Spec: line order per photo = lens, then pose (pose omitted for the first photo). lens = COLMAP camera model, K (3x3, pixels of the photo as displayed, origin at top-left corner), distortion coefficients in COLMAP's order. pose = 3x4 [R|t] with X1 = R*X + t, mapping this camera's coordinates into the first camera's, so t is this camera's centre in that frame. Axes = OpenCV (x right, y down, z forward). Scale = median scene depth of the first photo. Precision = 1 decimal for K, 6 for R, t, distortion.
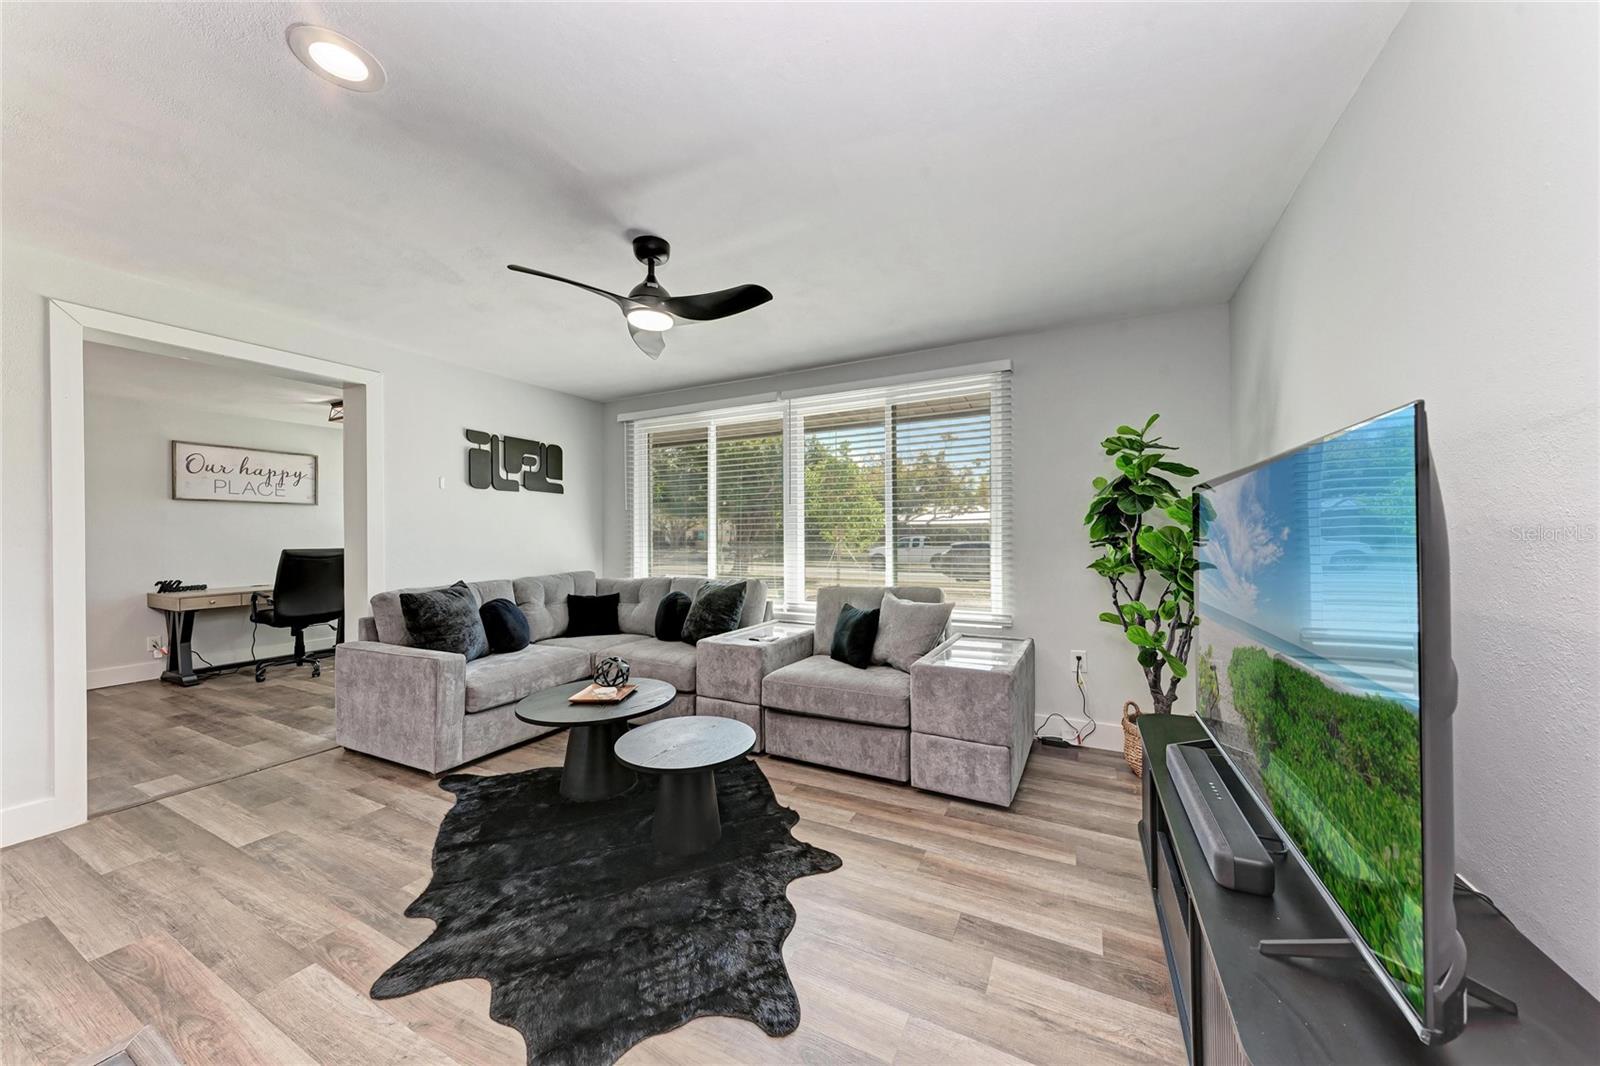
lens RADIAL K [[553.3, 0, 793.8], [0, 553.3, 535.6], [0, 0, 1]] dist [0.000847, -0.000585]
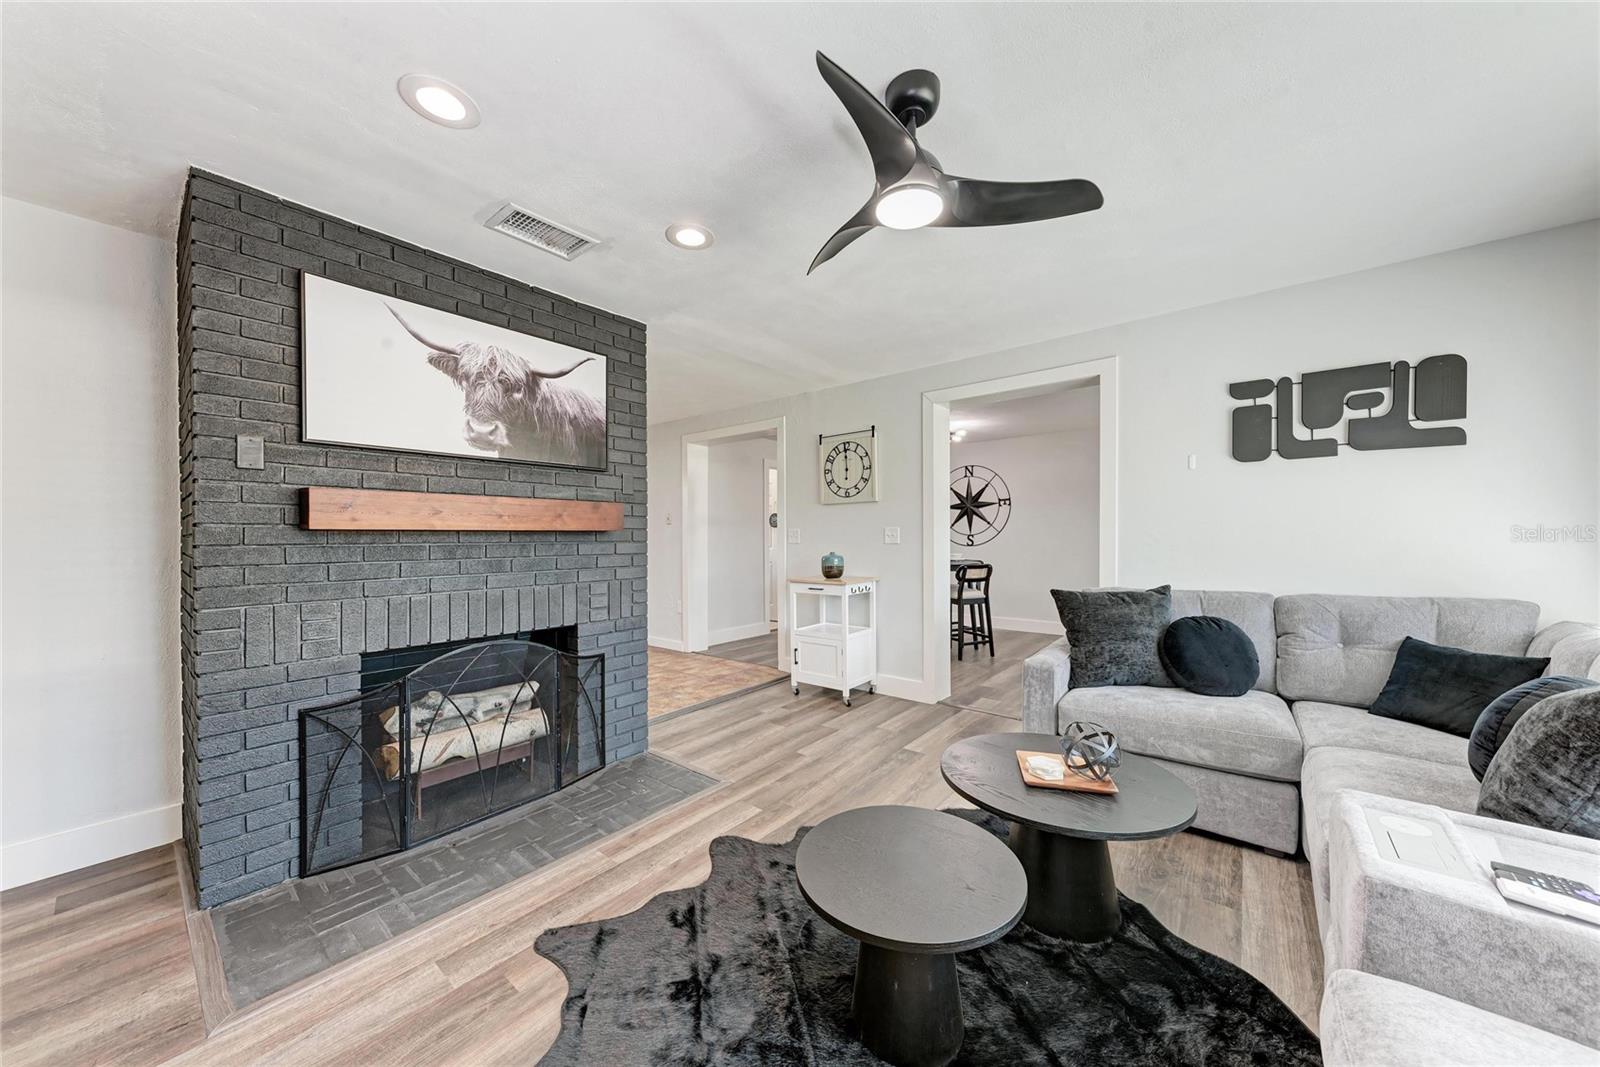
lens RADIAL K [[553.3, 0, 806.8], [0, 553.3, 536.9], [0, 0, 1]] dist [0.000847, -0.000585]
pose [[-0.204462, 0.010009, -0.978823, 0.318381], [0.012661, 0.999891, 0.007579, -0.000490], [0.978793, -0.010843, -0.204566, 0.747938]]
